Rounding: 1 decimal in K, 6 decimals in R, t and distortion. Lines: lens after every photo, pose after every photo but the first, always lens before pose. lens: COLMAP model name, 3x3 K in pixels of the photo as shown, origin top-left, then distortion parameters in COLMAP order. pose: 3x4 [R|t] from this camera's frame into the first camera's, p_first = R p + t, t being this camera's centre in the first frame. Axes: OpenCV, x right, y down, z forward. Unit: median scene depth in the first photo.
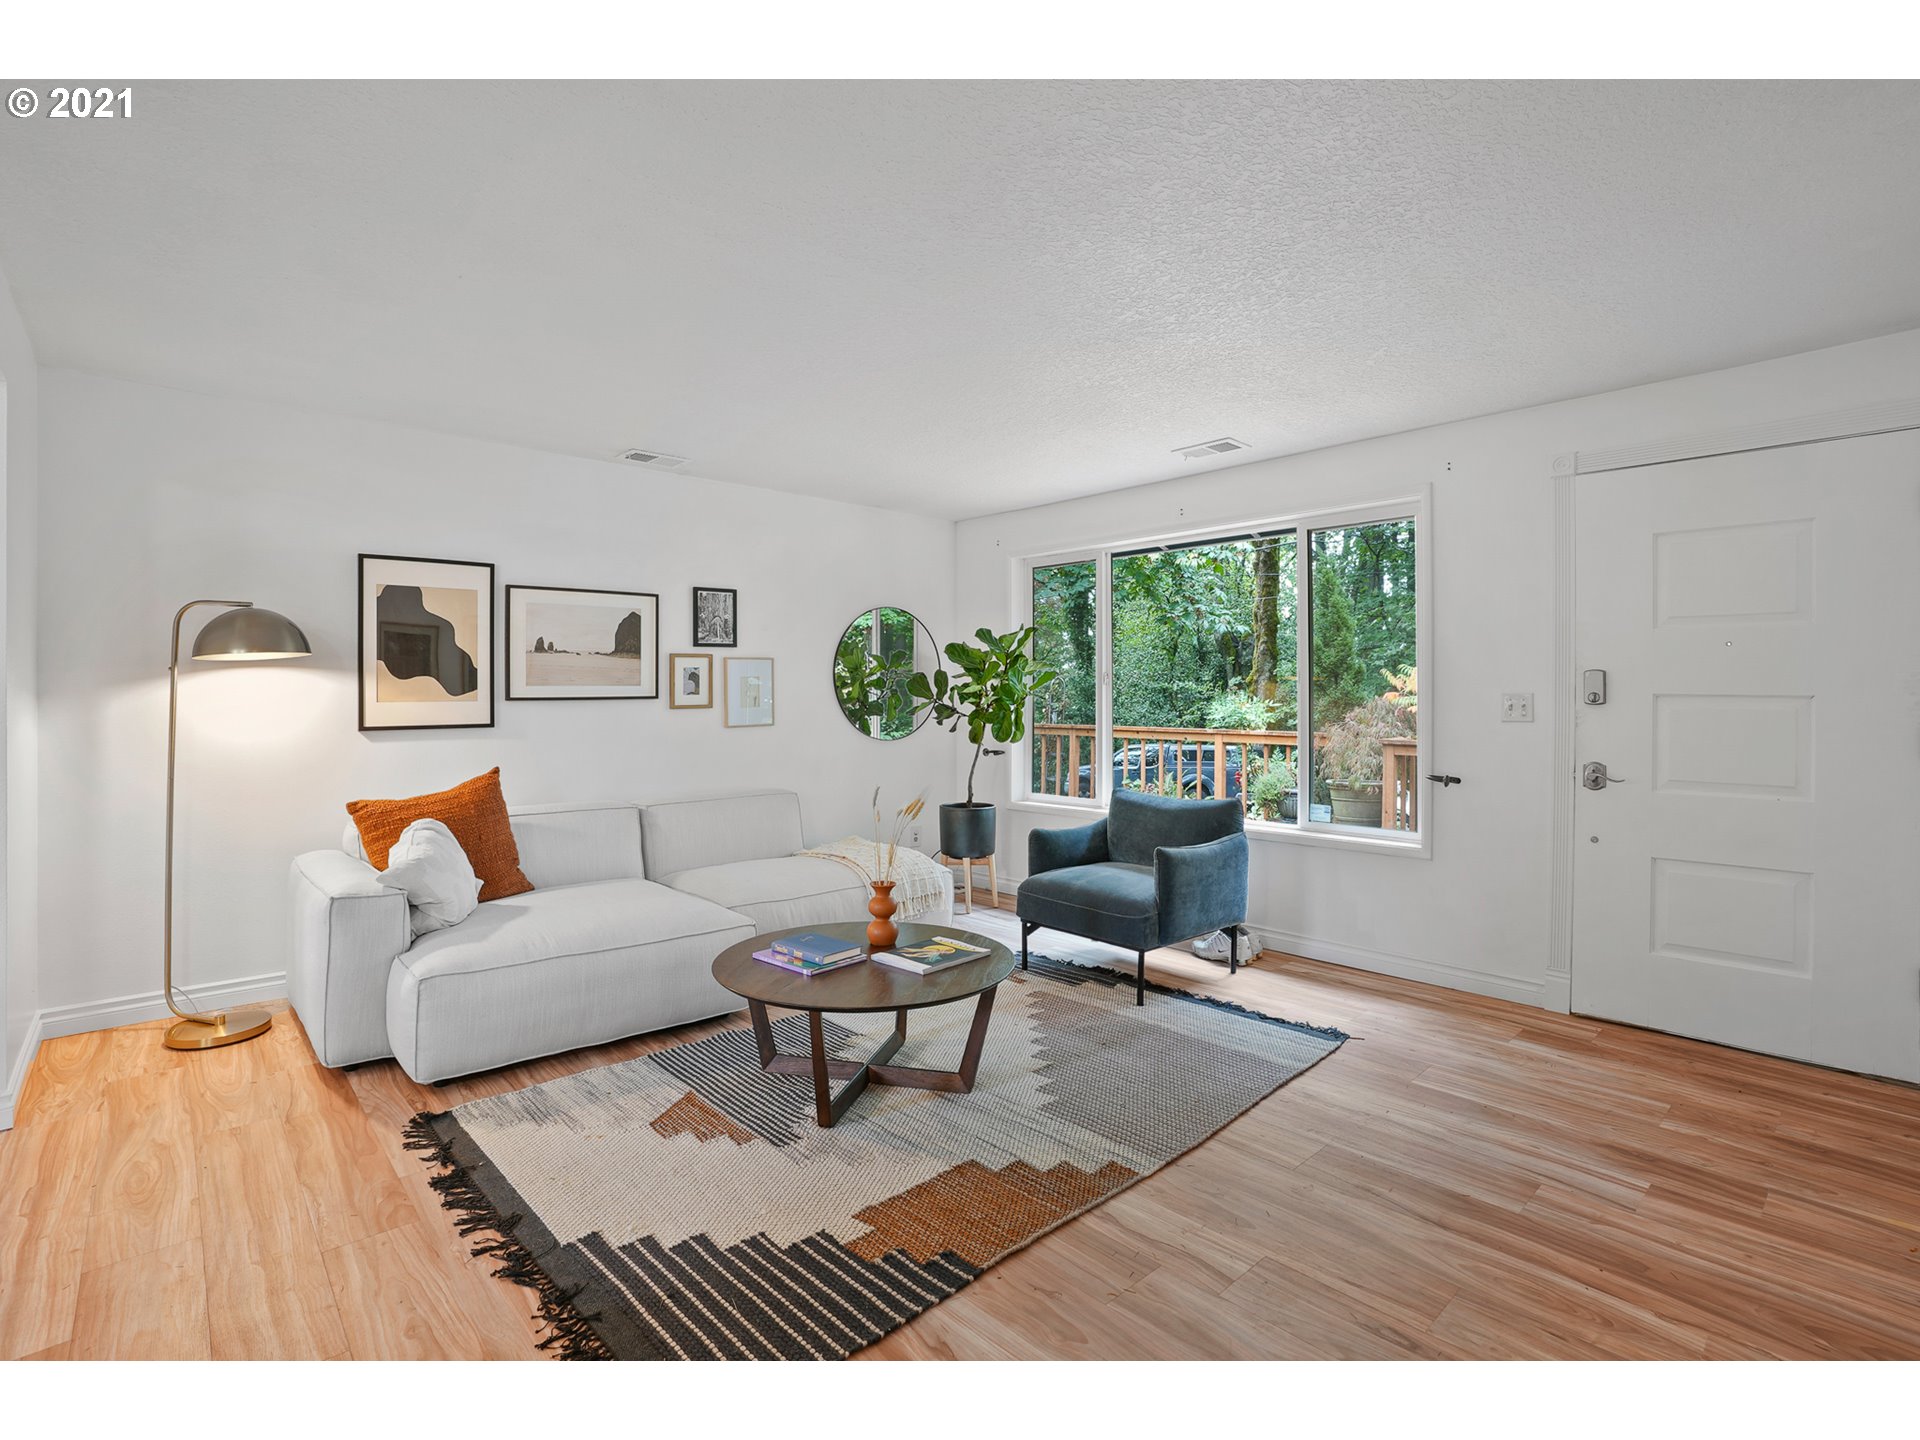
lens RADIAL K [[917.2, 0, 960.7], [0, 917.2, 690.3], [0, 0, 1]] dist [-0.071177, 0.029807]
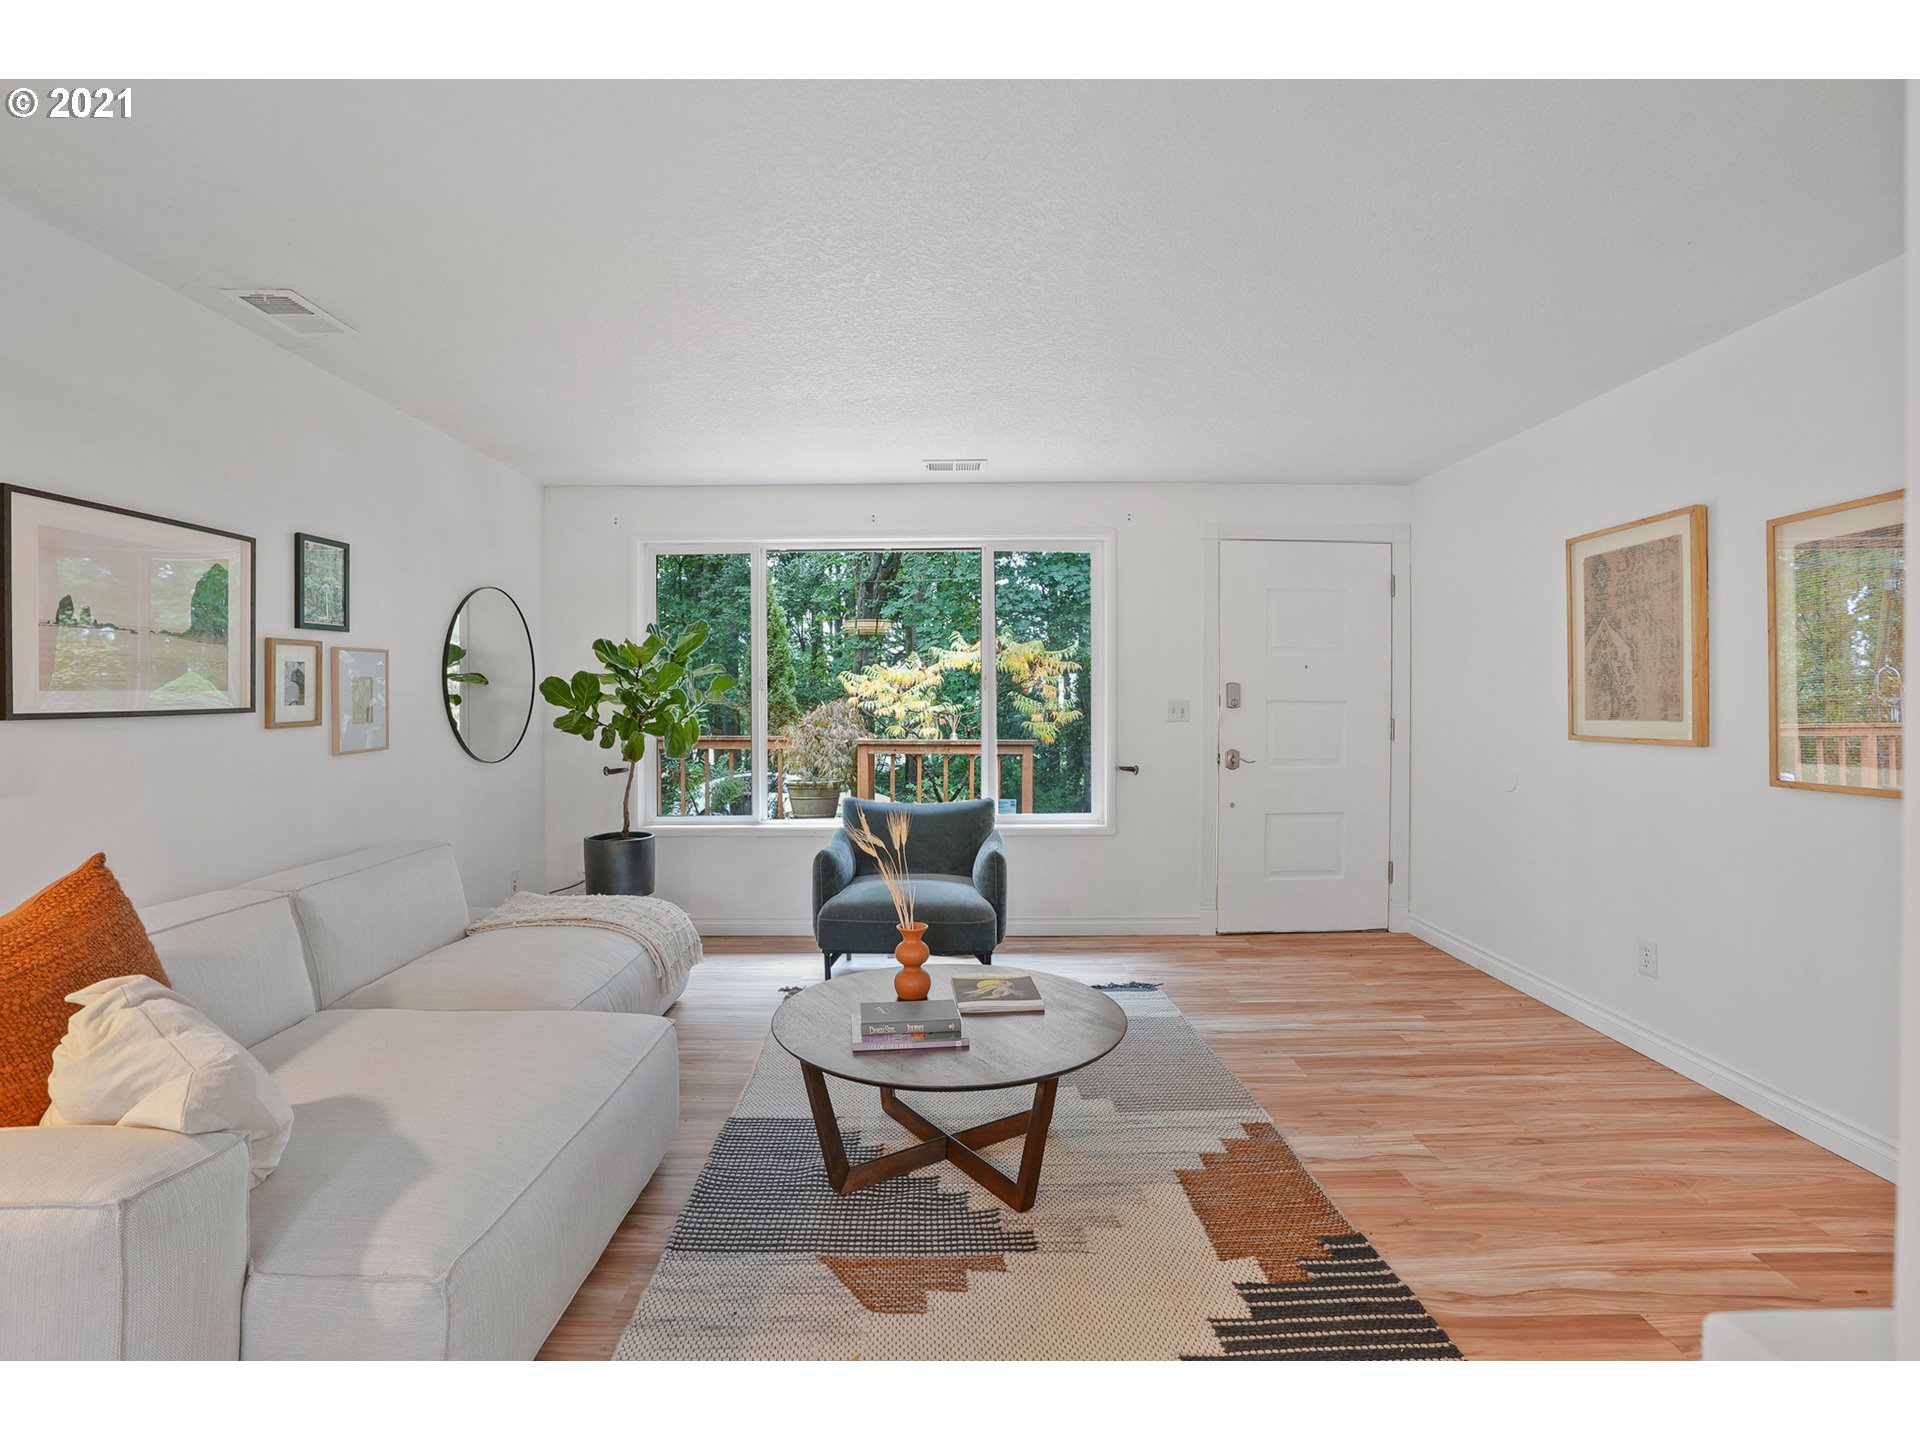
lens RADIAL K [[917.2, 0, 960.7], [0, 917.2, 690.3], [0, 0, 1]] dist [-0.071177, 0.029807]
pose [[0.671193, 0.004117, 0.741271, -0.642629], [-0.001532, 0.999990, -0.004167, -0.004943], [-0.741281, 0.001662, 0.671193, 0.368493]]
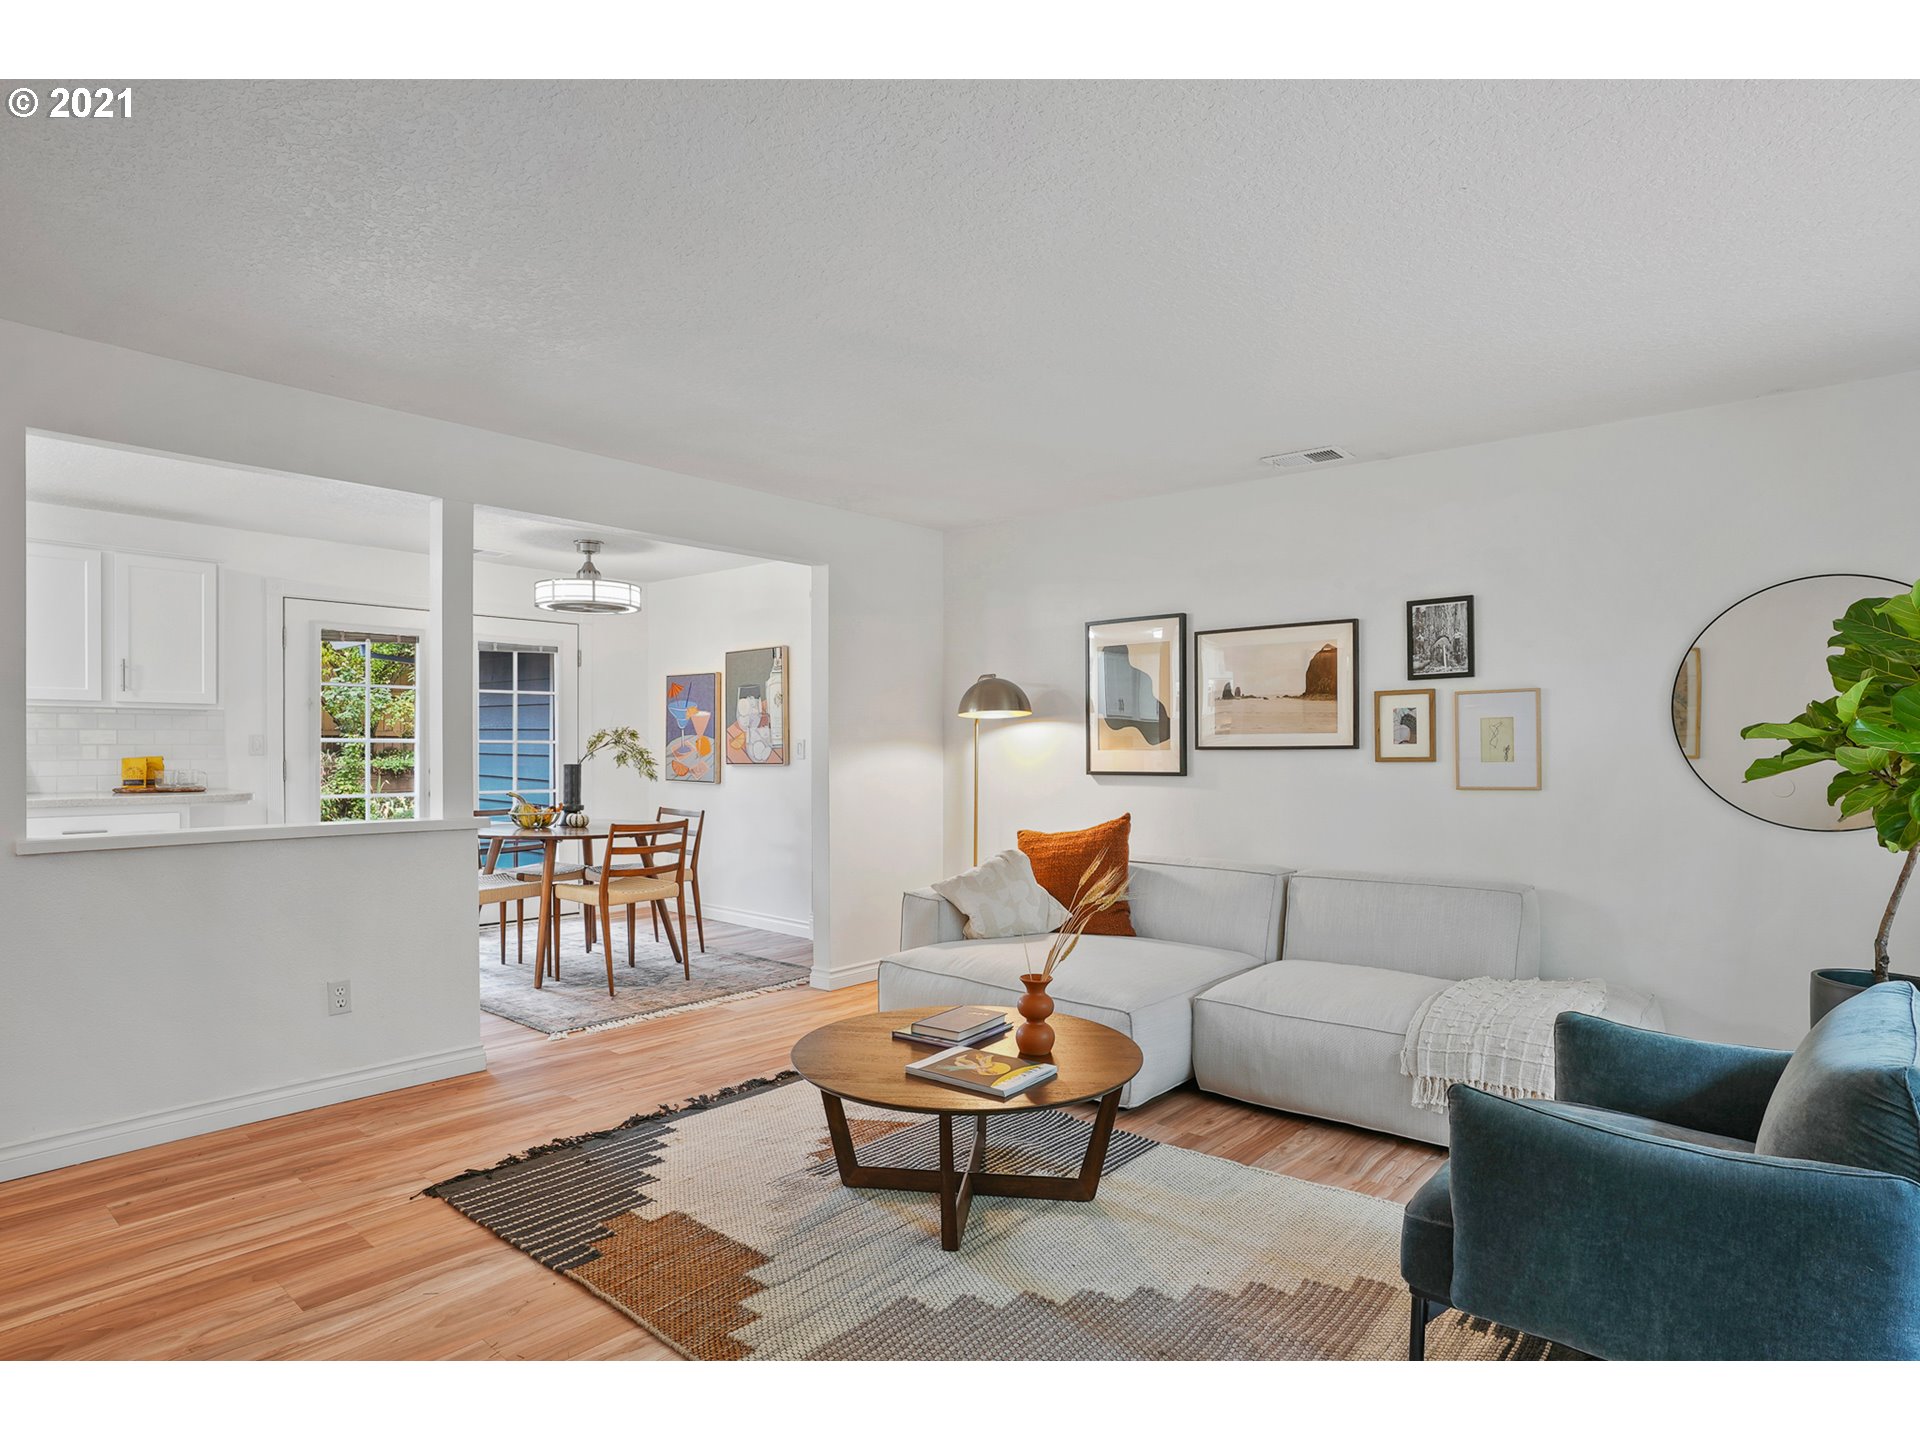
lens RADIAL K [[1050.6, 0, 954.0], [0, 1050.6, 731.0], [0, 0, 1]] dist [-0.059237, 0.052143]
pose [[0.106076, -0.011883, -0.994287, 0.772721], [0.002281, 0.999929, -0.011707, 0.005173], [0.994355, -0.001026, 0.106096, 0.778036]]
